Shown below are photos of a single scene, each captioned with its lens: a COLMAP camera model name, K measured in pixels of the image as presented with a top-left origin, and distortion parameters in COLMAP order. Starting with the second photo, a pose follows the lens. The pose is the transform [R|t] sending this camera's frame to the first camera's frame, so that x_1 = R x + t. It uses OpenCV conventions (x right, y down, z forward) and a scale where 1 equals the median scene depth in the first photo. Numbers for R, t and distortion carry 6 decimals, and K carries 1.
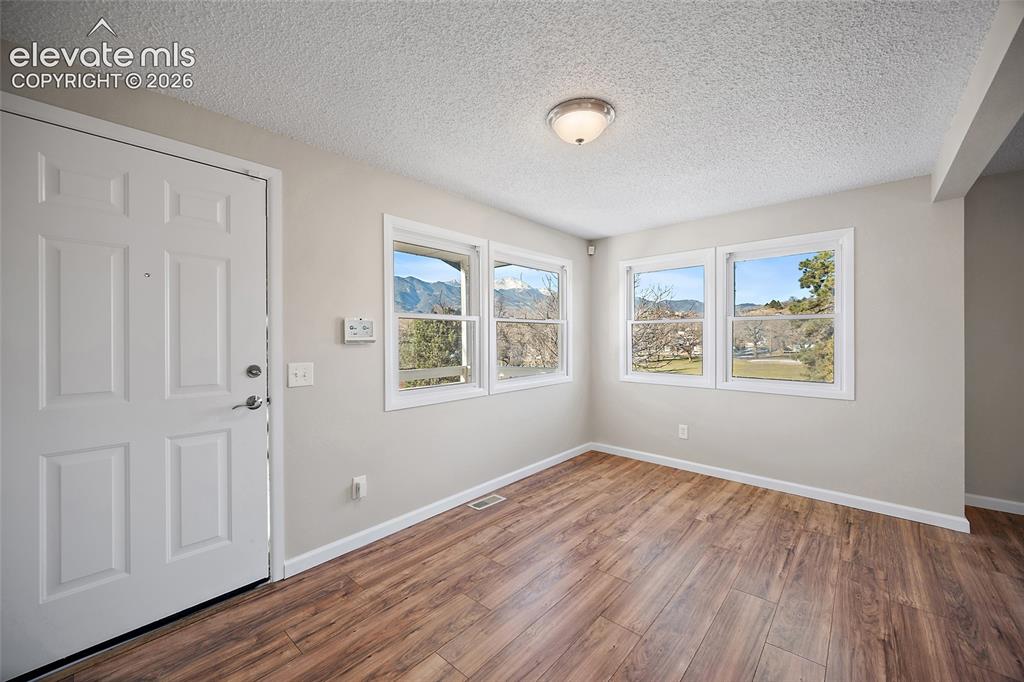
lens RADIAL K [[402.9, 0, 508.9], [0, 402.9, 341.6], [0, 0, 1]] dist [0.000745, -0.000185]
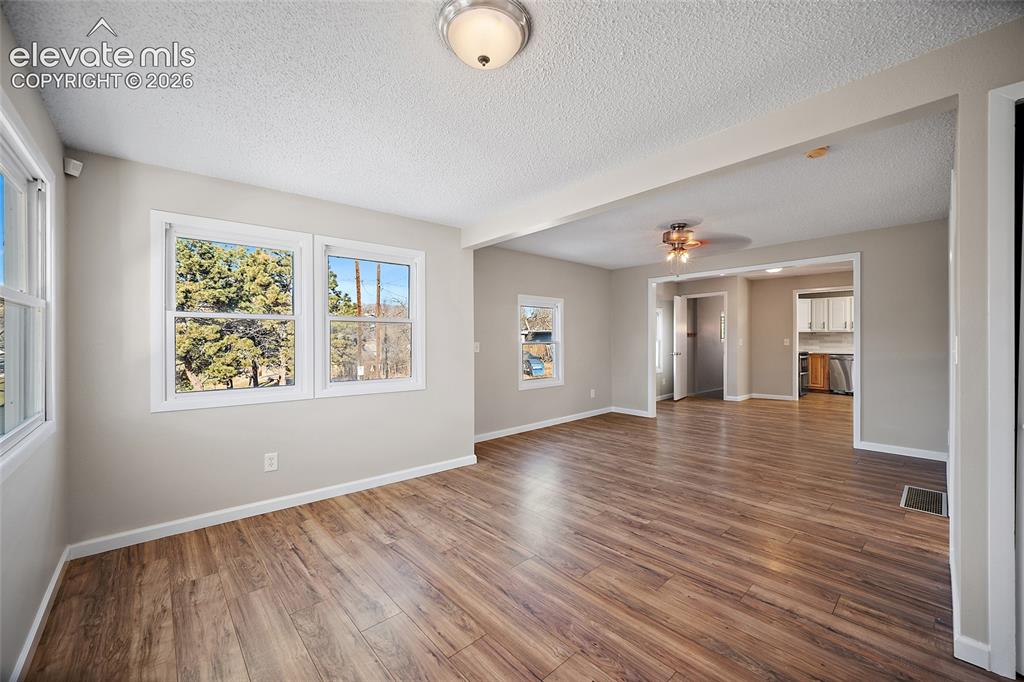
lens RADIAL K [[402.9, 0, 511.9], [0, 402.9, 338.3], [0, 0, 1]] dist [0.000745, -0.000185]
pose [[0.118369, 0.005797, 0.992953, -0.323231], [0.013874, 0.999876, -0.007491, 0.000854], [-0.992873, 0.014663, 0.118274, 0.529117]]
